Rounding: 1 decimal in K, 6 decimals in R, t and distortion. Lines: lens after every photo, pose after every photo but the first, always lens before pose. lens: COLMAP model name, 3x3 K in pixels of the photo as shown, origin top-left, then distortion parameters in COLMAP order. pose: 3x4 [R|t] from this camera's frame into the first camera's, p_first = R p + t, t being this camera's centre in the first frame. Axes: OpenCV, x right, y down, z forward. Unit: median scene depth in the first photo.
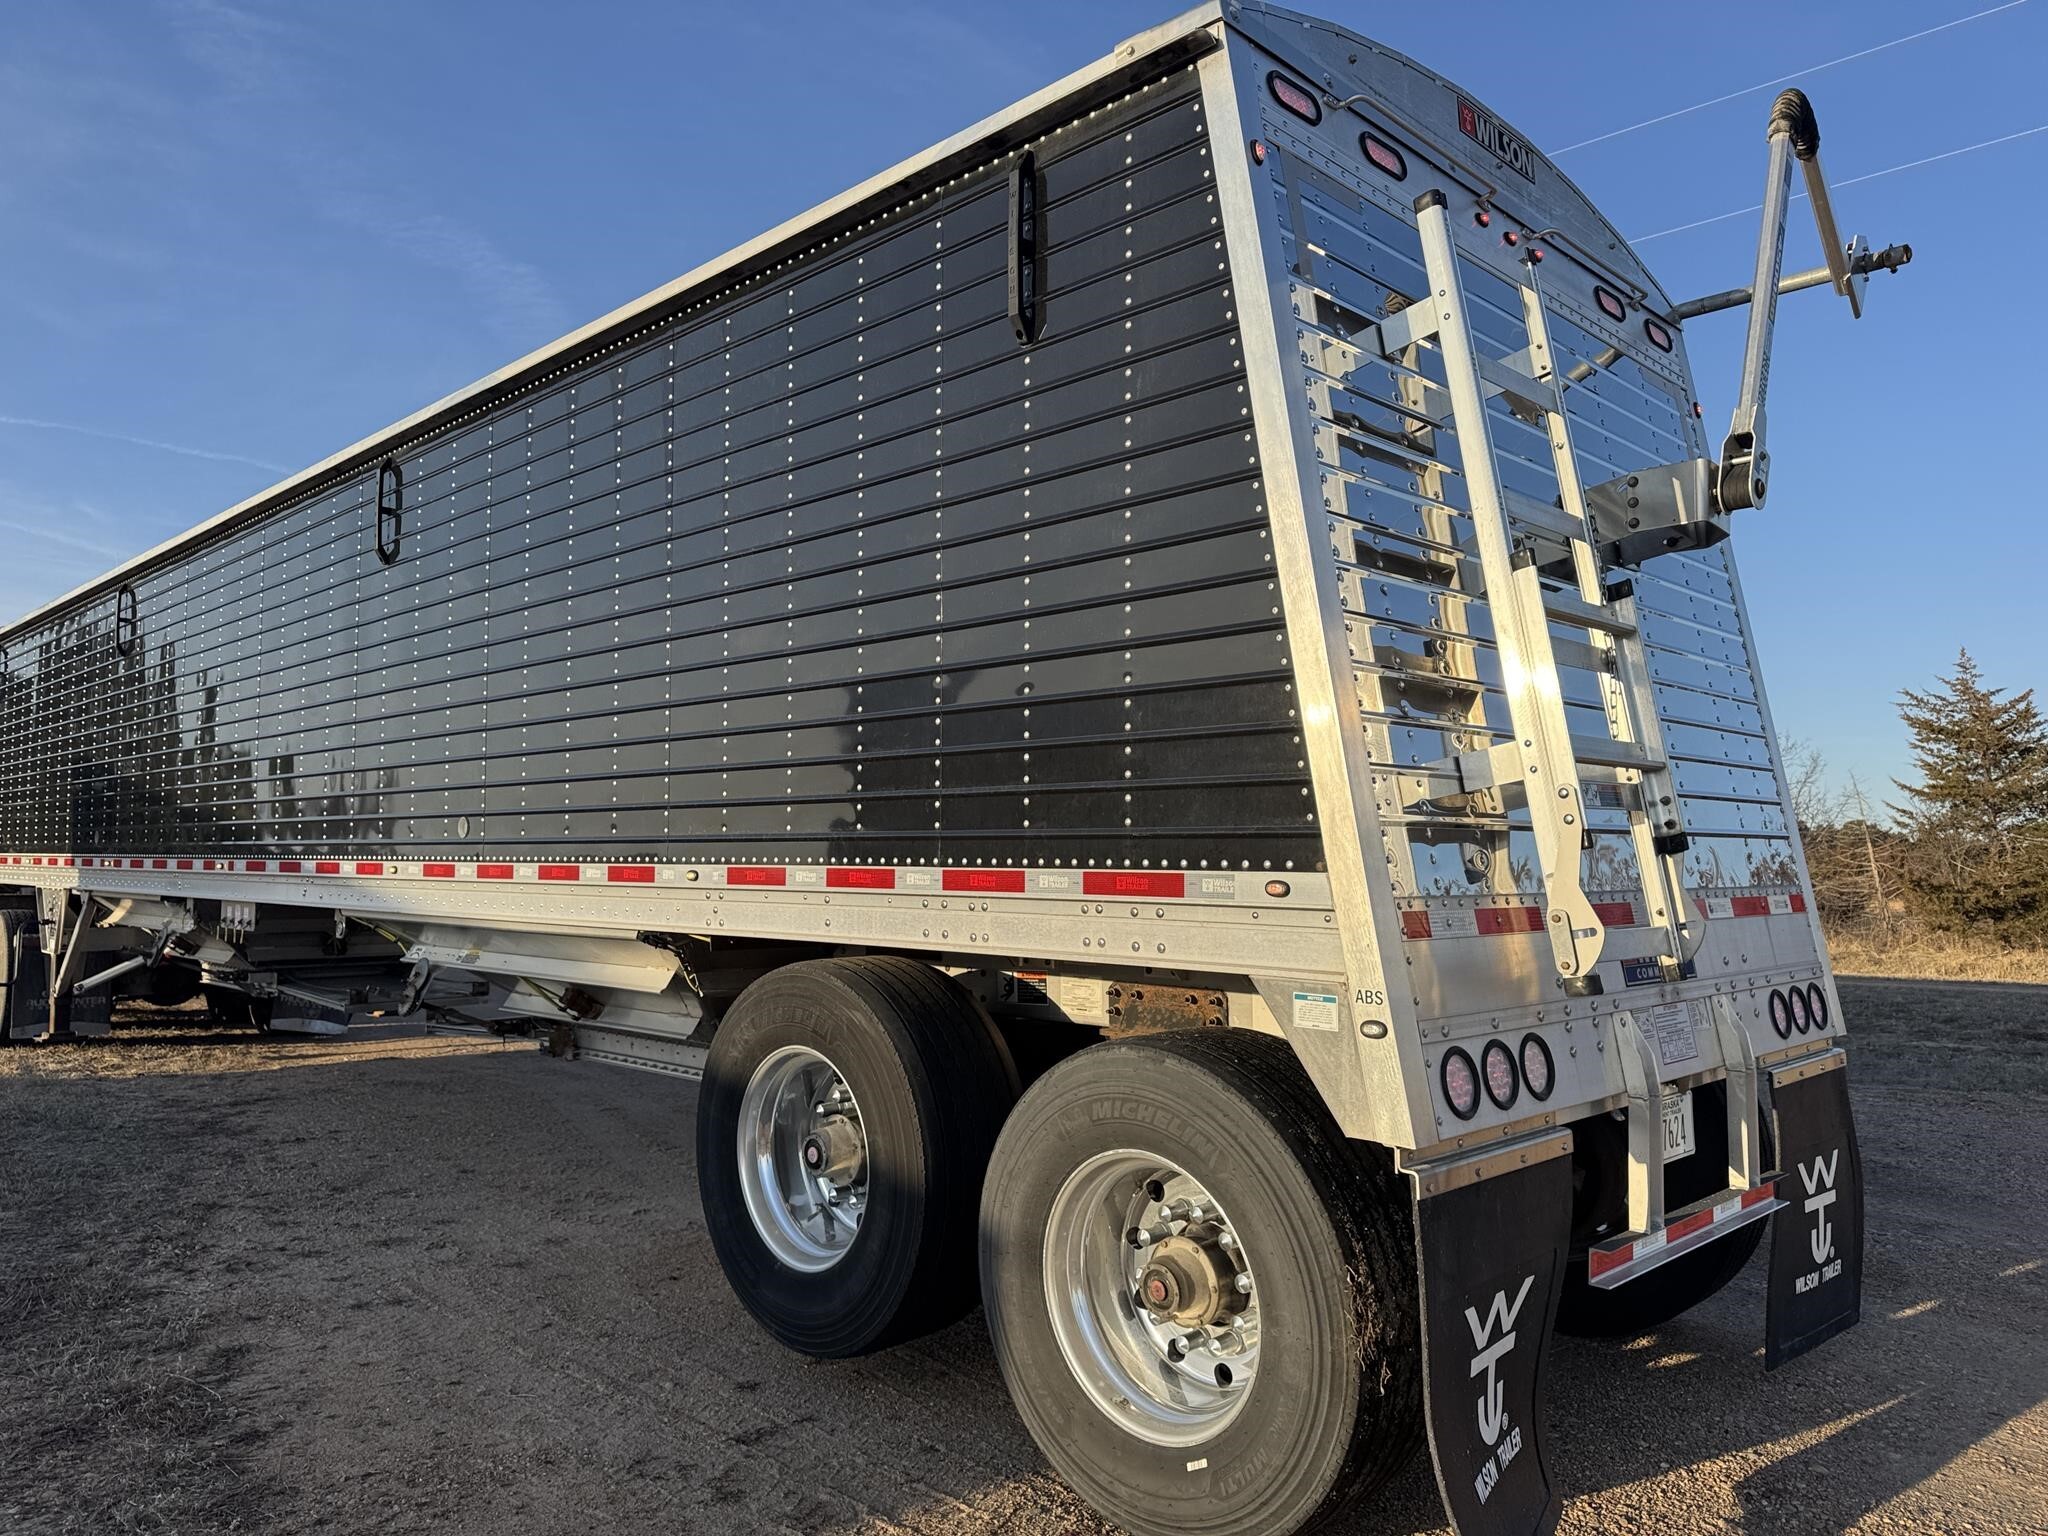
lens RADIAL K [[1475.7, 0, 1030.5], [0, 1475.7, 755.4], [0, 0, 1]] dist [0.085371, -0.087788]
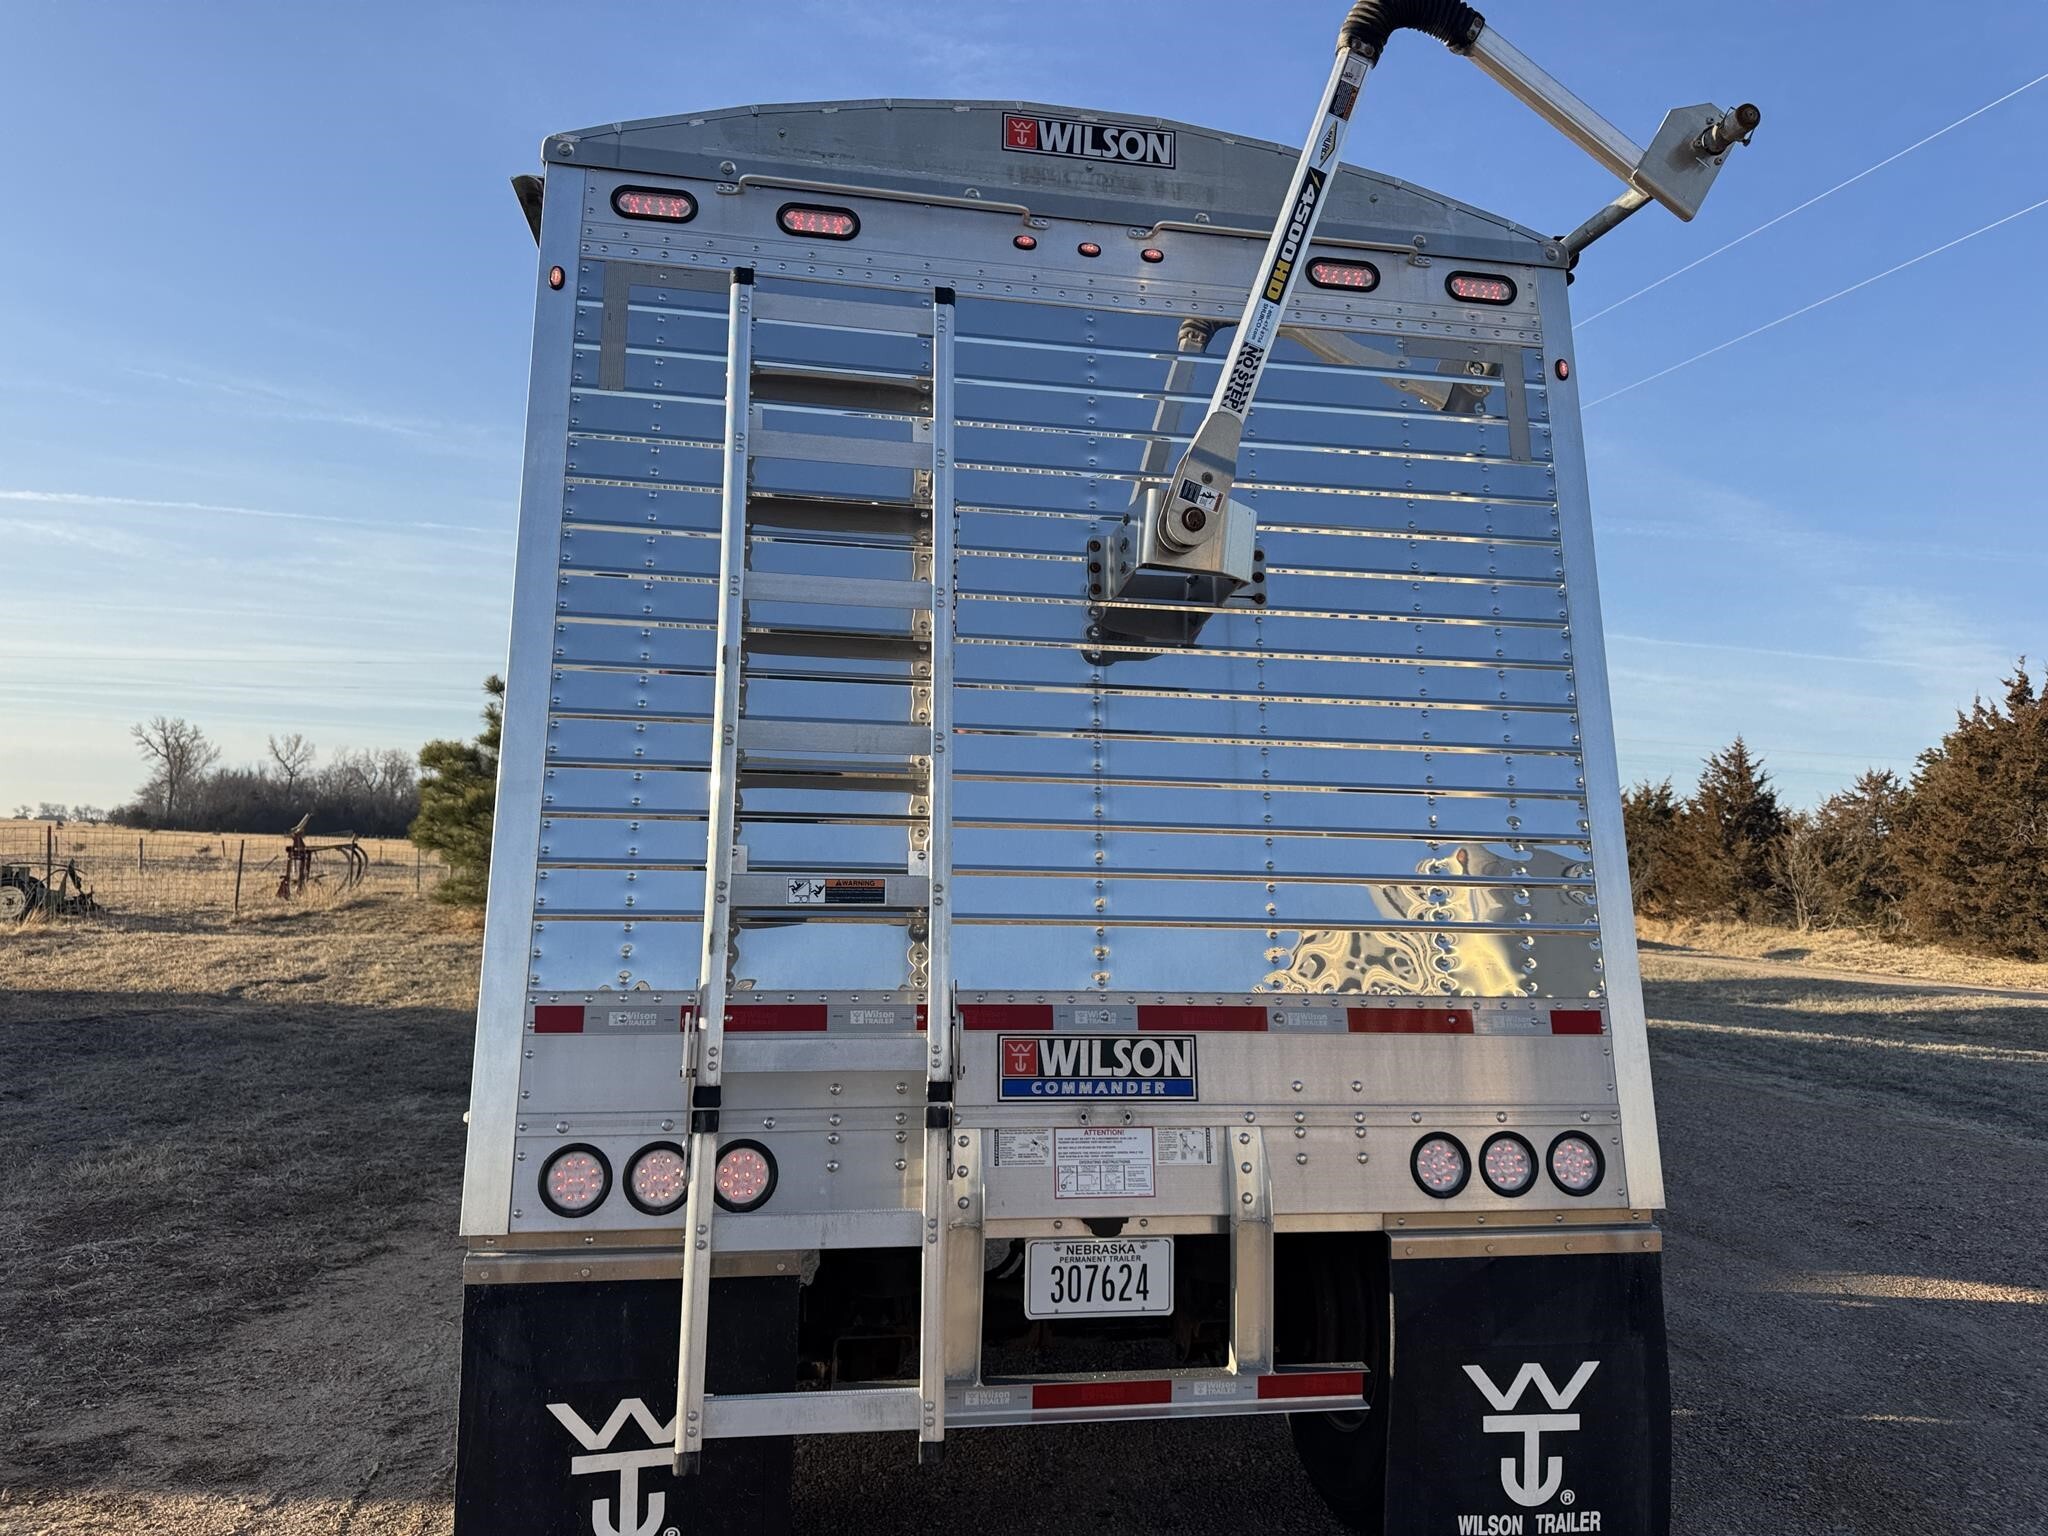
lens RADIAL K [[1482.0, 0, 1027.7], [0, 1482.0, 749.0], [0, 0, 1]] dist [0.126567, -0.227689]
pose [[0.815160, -0.015633, -0.579024, 0.900259], [0.016442, 0.999857, -0.003847, -0.049951], [0.579002, -0.006385, 0.815301, 0.278434]]
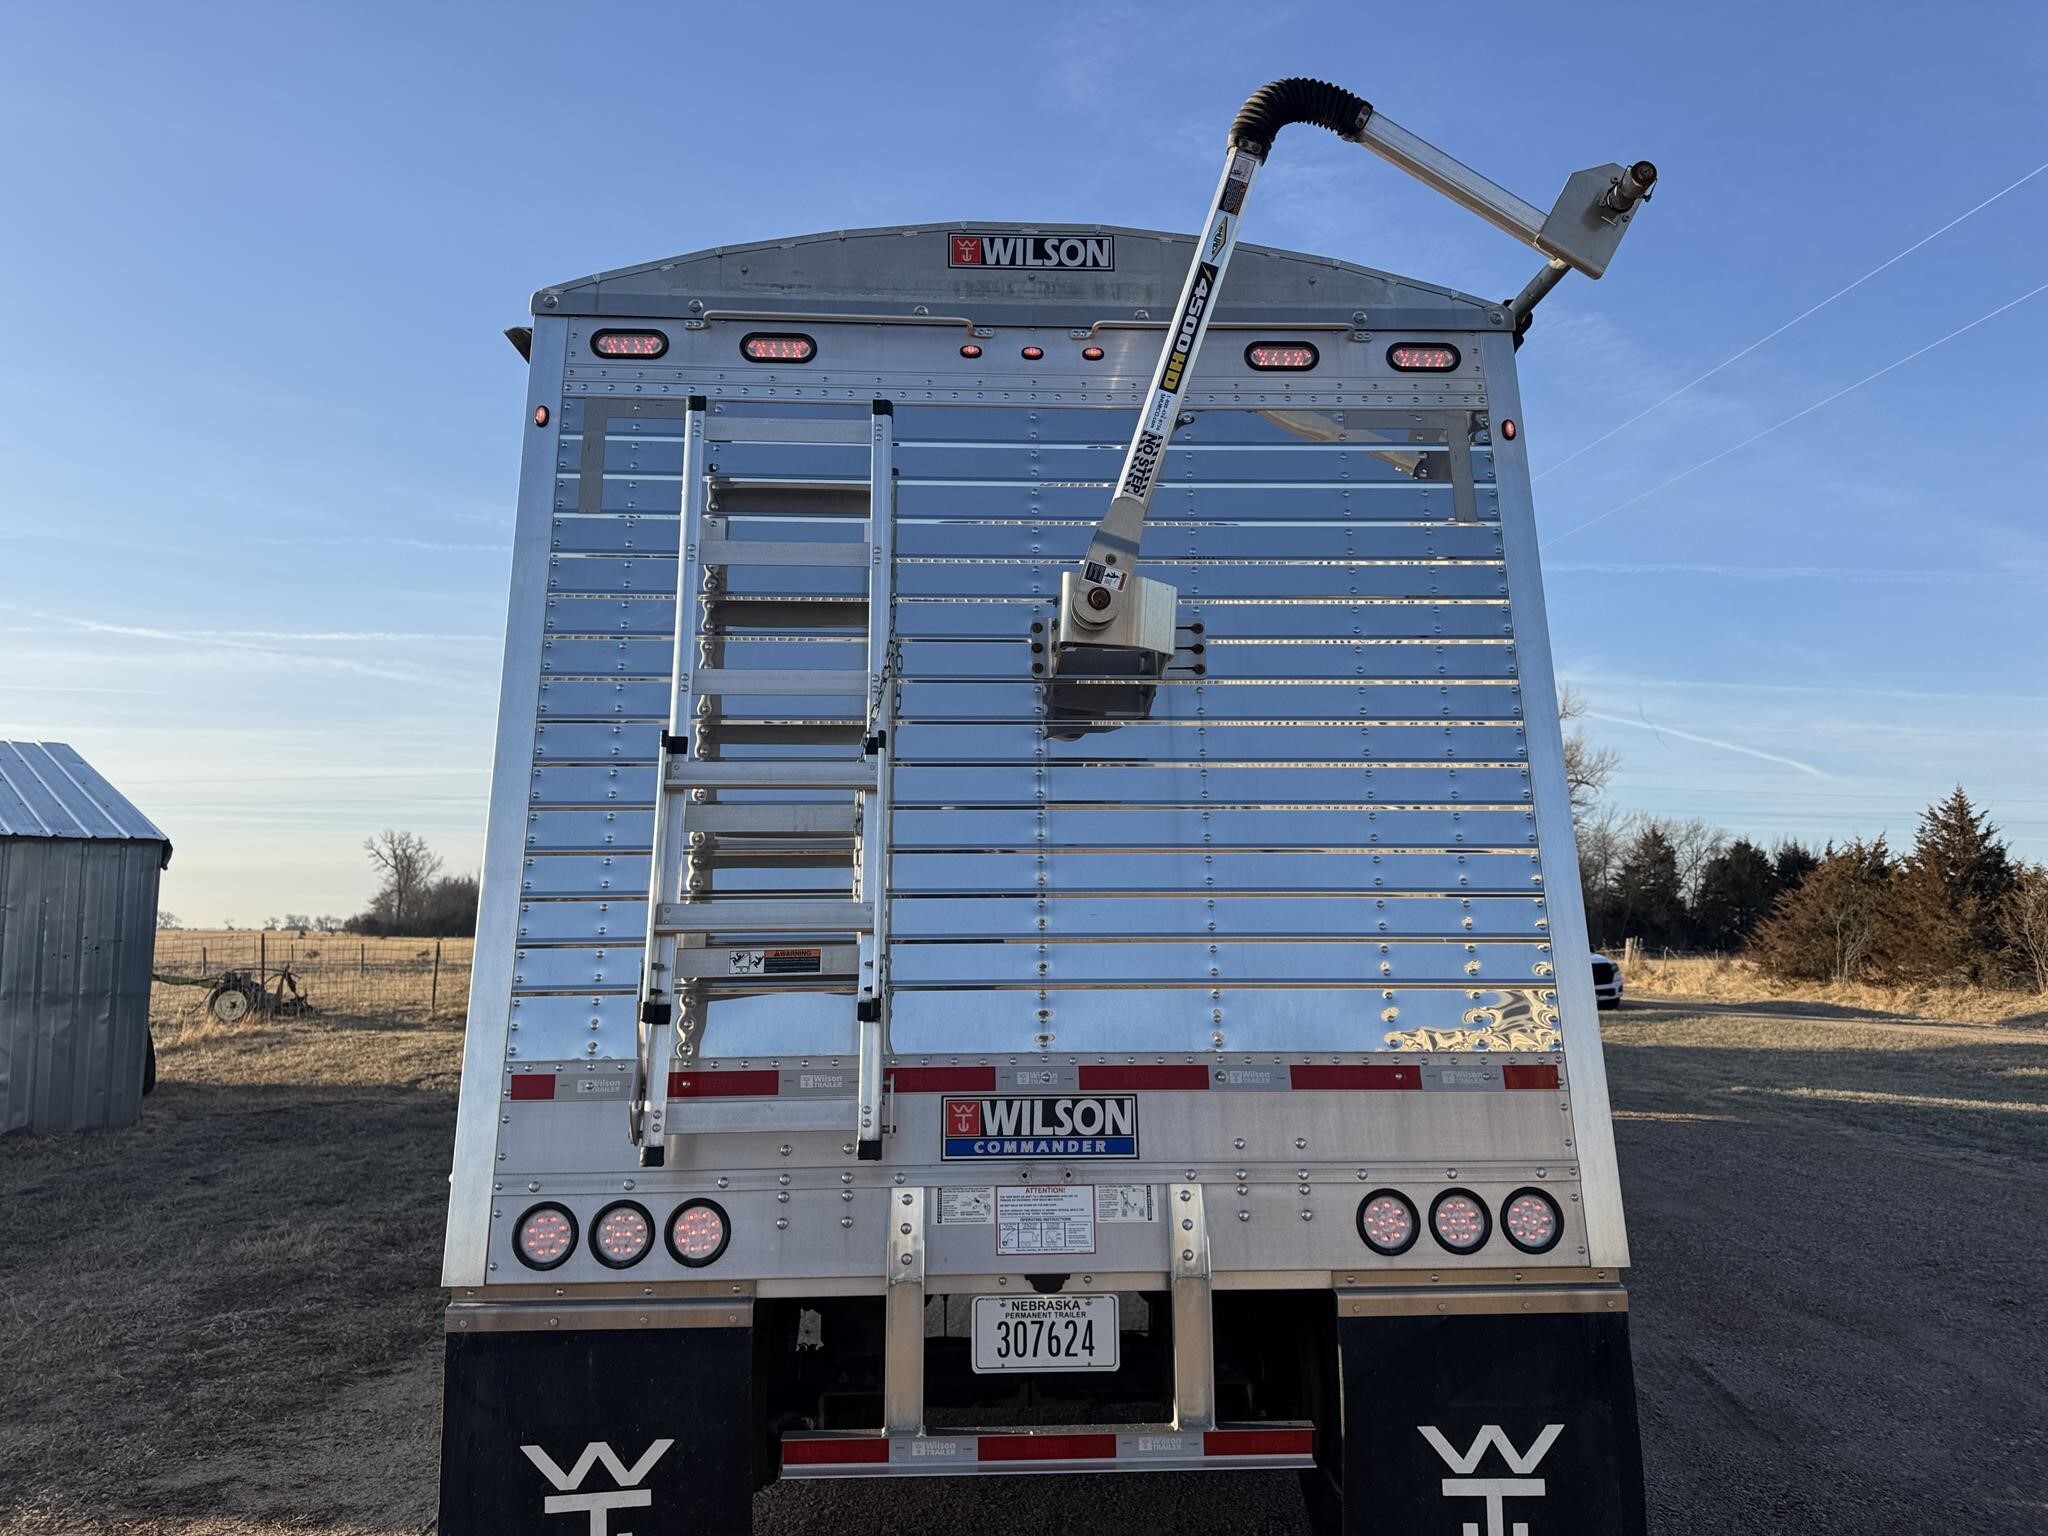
lens RADIAL K [[1480.3, 0, 1021.7], [0, 1480.3, 755.2], [0, 0, 1]] dist [0.125029, -0.183282]
pose [[0.729467, -0.080502, -0.679262, 1.052023], [0.053514, 0.996723, -0.060657, -0.036969], [0.681919, 0.007897, 0.731385, 0.340711]]
